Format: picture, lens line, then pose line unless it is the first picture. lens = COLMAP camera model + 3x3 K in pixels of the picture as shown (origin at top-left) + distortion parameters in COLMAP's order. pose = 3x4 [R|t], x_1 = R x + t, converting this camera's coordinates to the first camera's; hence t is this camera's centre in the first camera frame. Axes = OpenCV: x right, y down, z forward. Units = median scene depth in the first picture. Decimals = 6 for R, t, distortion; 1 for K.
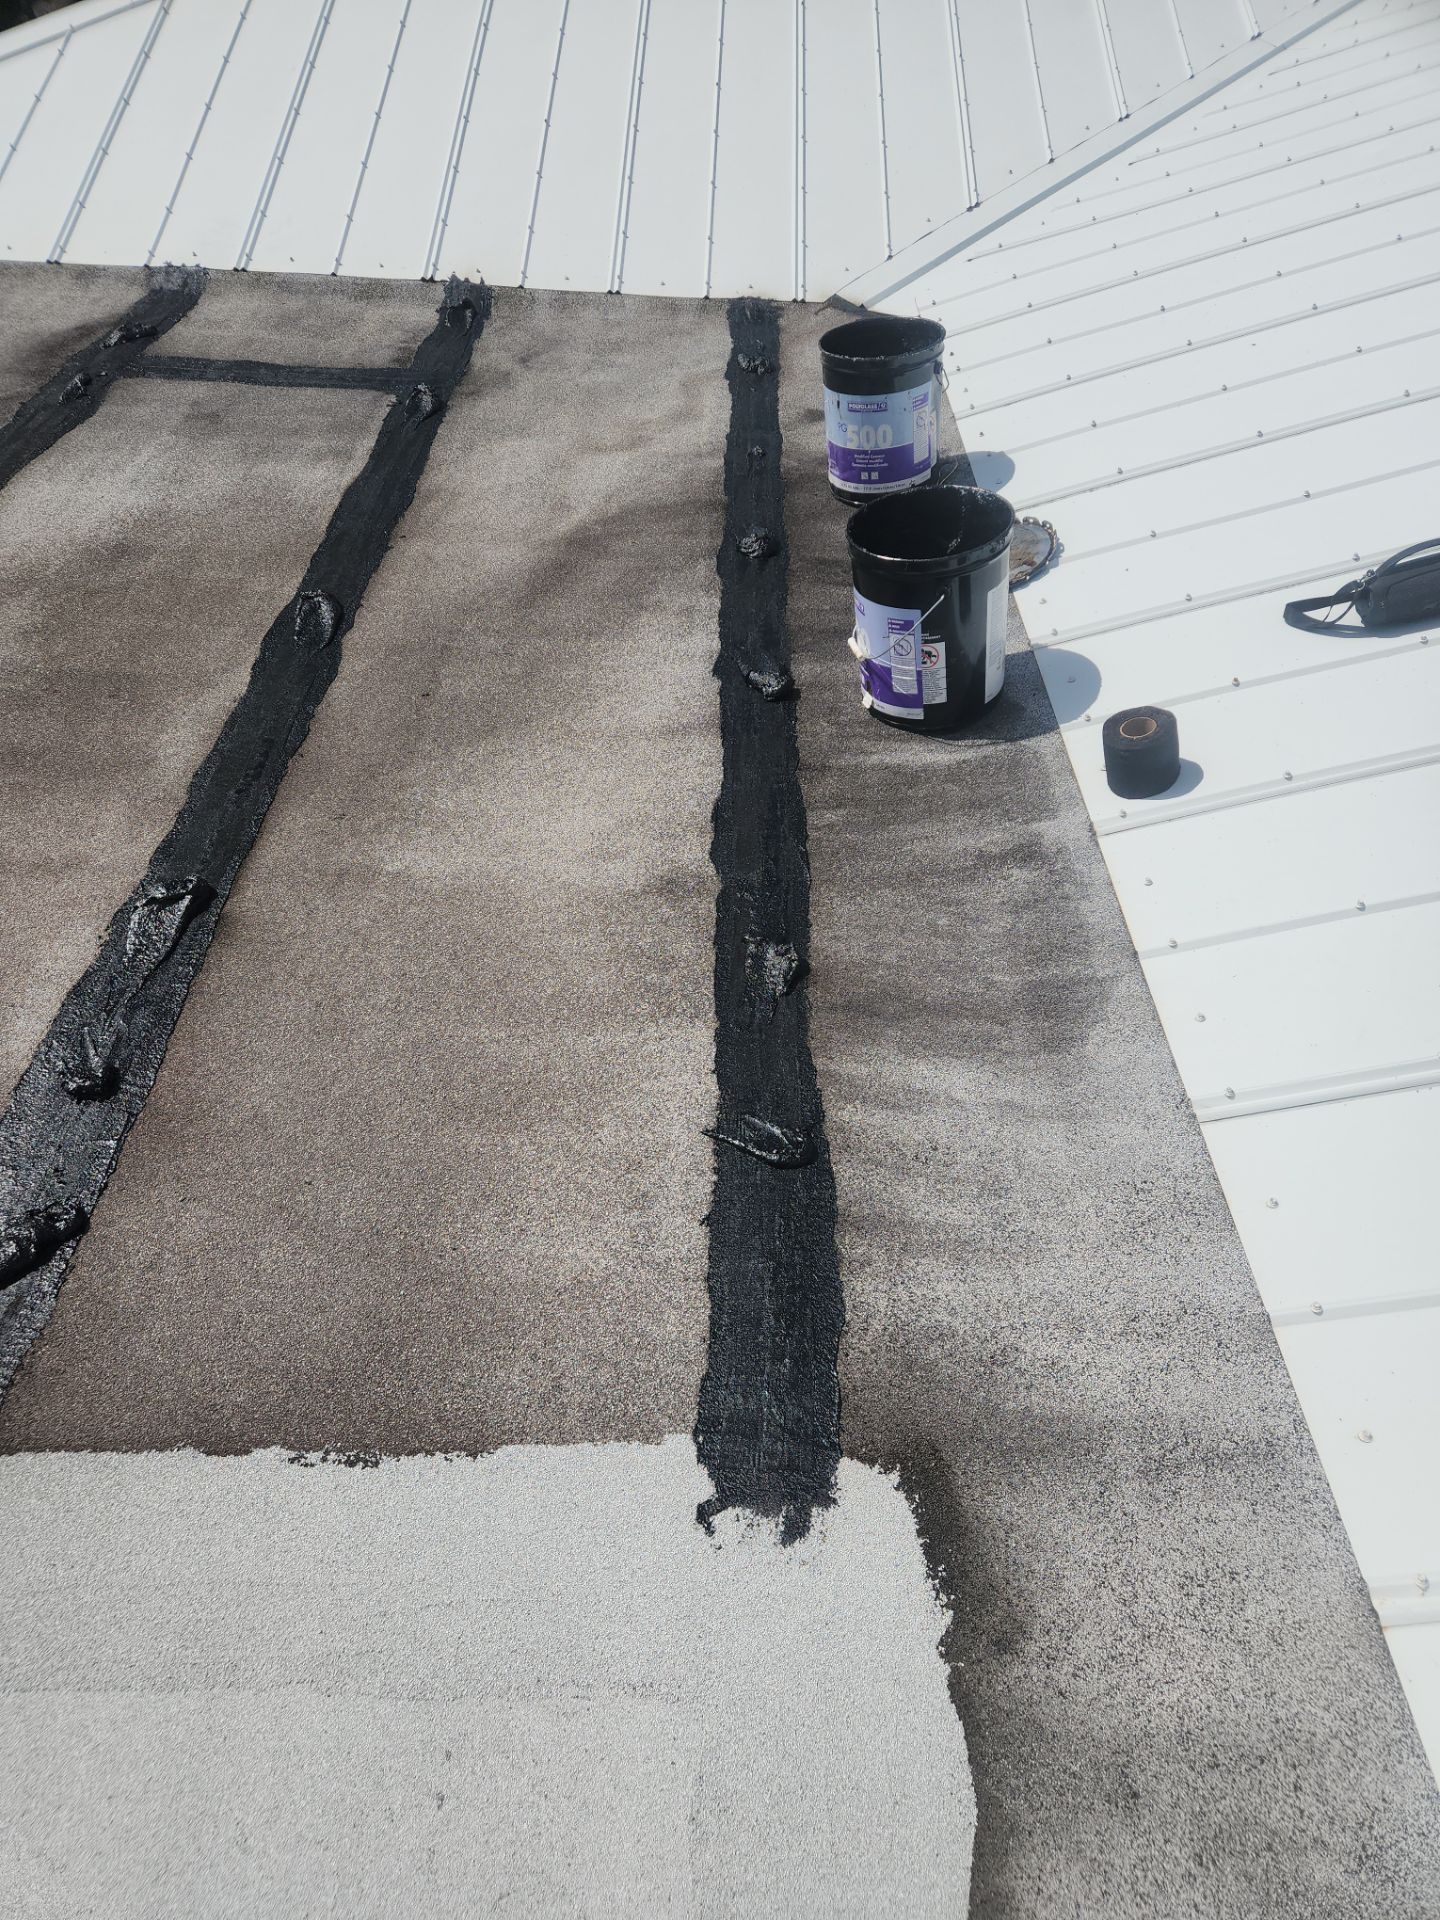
lens RADIAL K [[1220.6, 0, 704.8], [0, 1220.6, 1013.9], [0, 0, 1]] dist [0.067361, -0.056290]
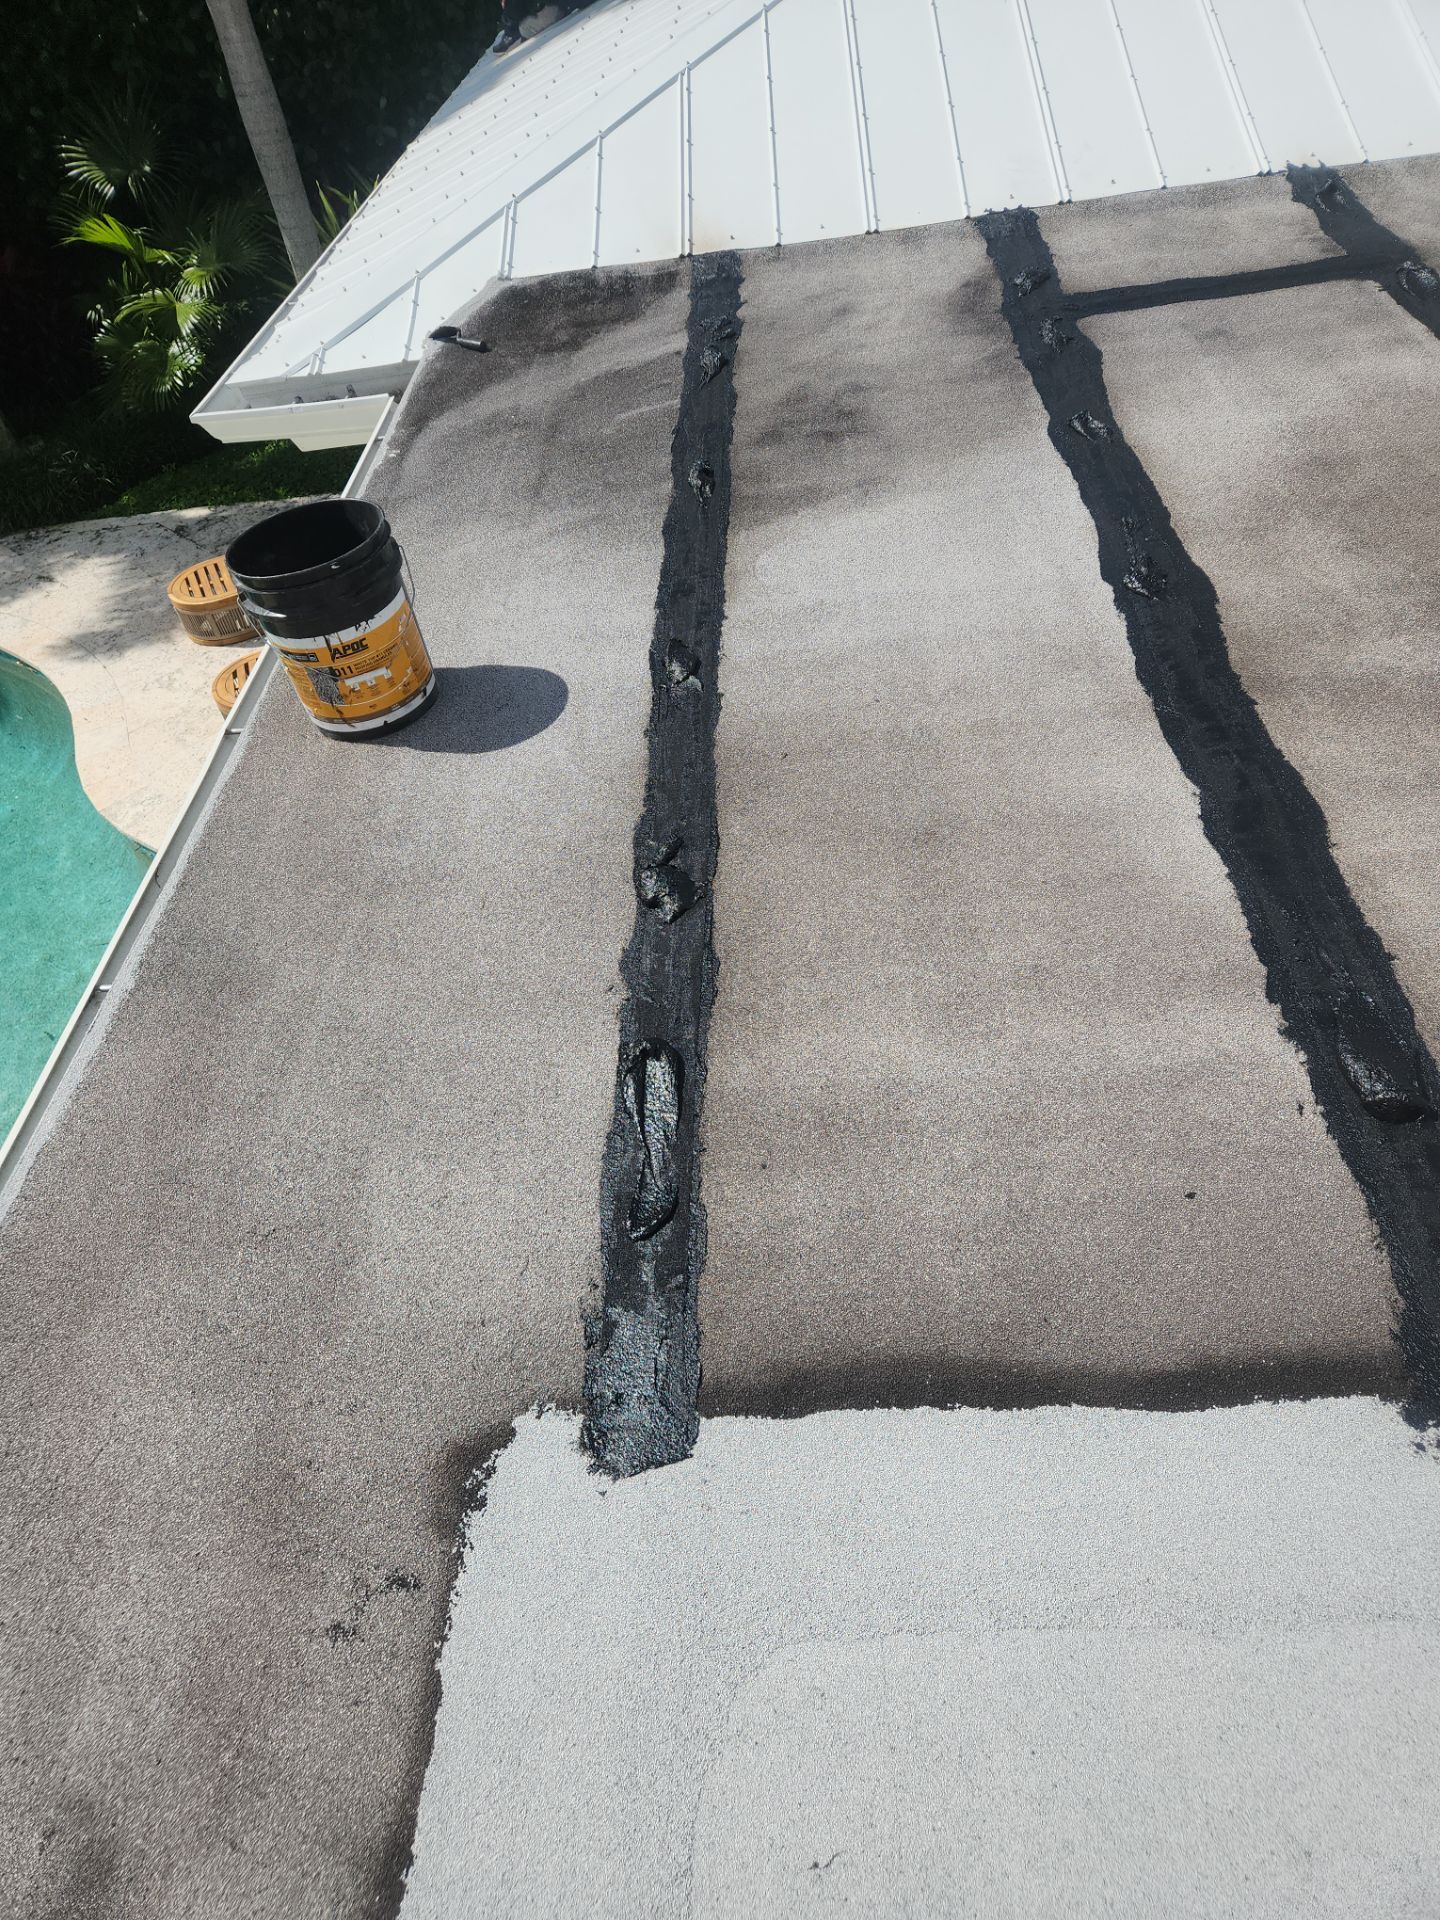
lens RADIAL K [[1278.1, 0, 720.0], [0, 1278.1, 960.0], [0, 0, 1]] dist [0.080412, -0.072448]
pose [[0.986110, -0.120440, -0.114372, -1.136163], [0.117698, 0.992582, -0.030454, -0.021783], [0.117191, 0.016569, 0.992971, -0.063523]]
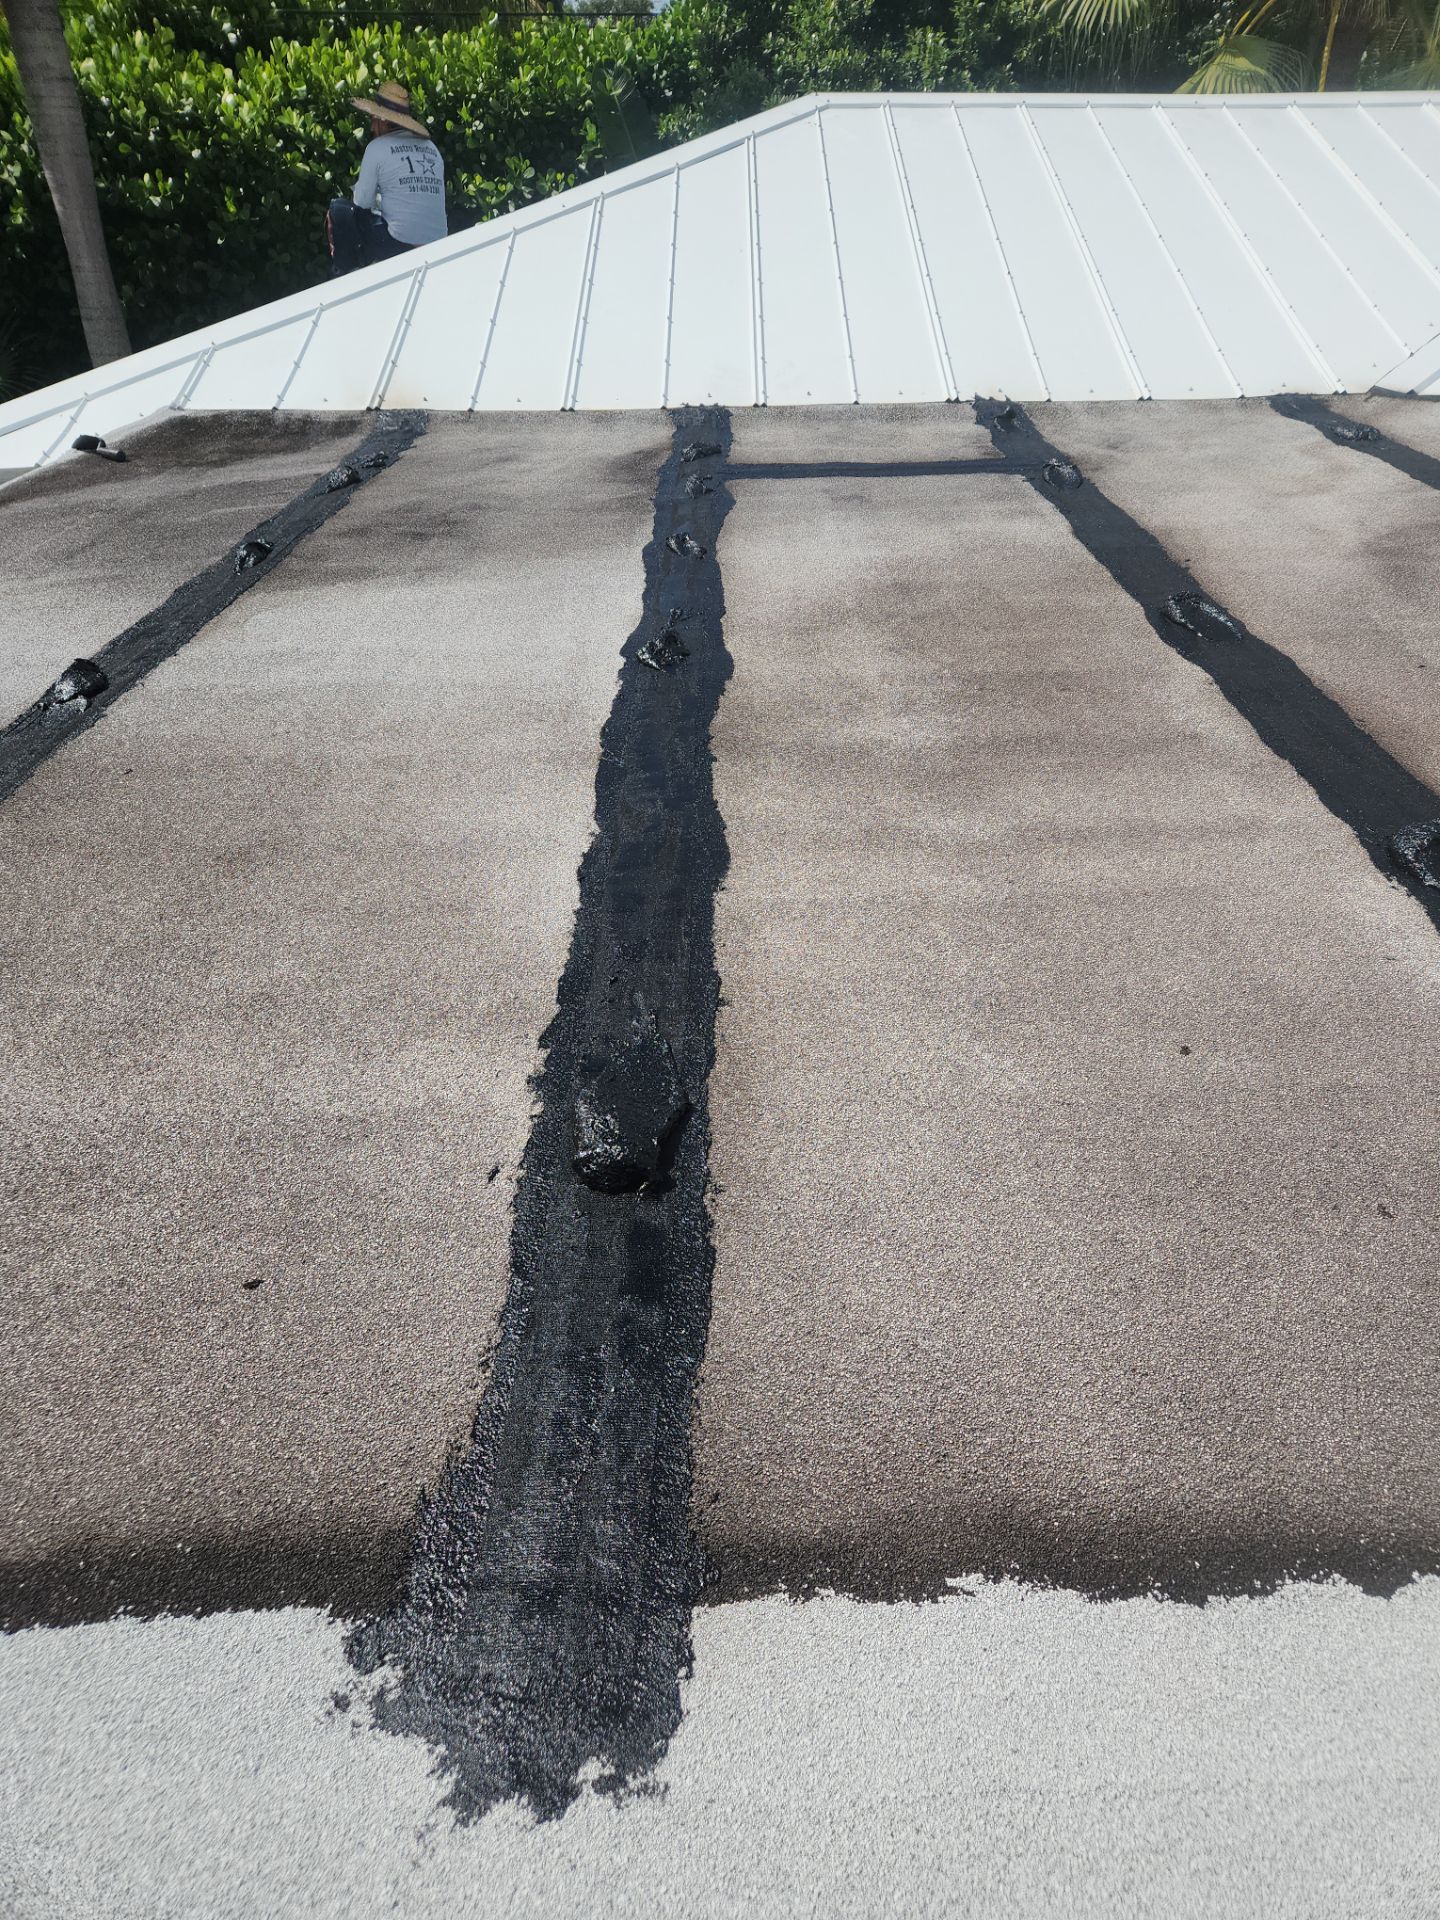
lens RADIAL K [[1270.5, 0, 745.1], [0, 1270.5, 994.8], [0, 0, 1]] dist [0.079504, -0.070929]
pose [[0.998060, -0.062264, 0.000640, -0.792501], [0.060883, 0.973658, -0.219737, 0.131202], [0.013058, 0.219349, 0.975559, 0.234256]]
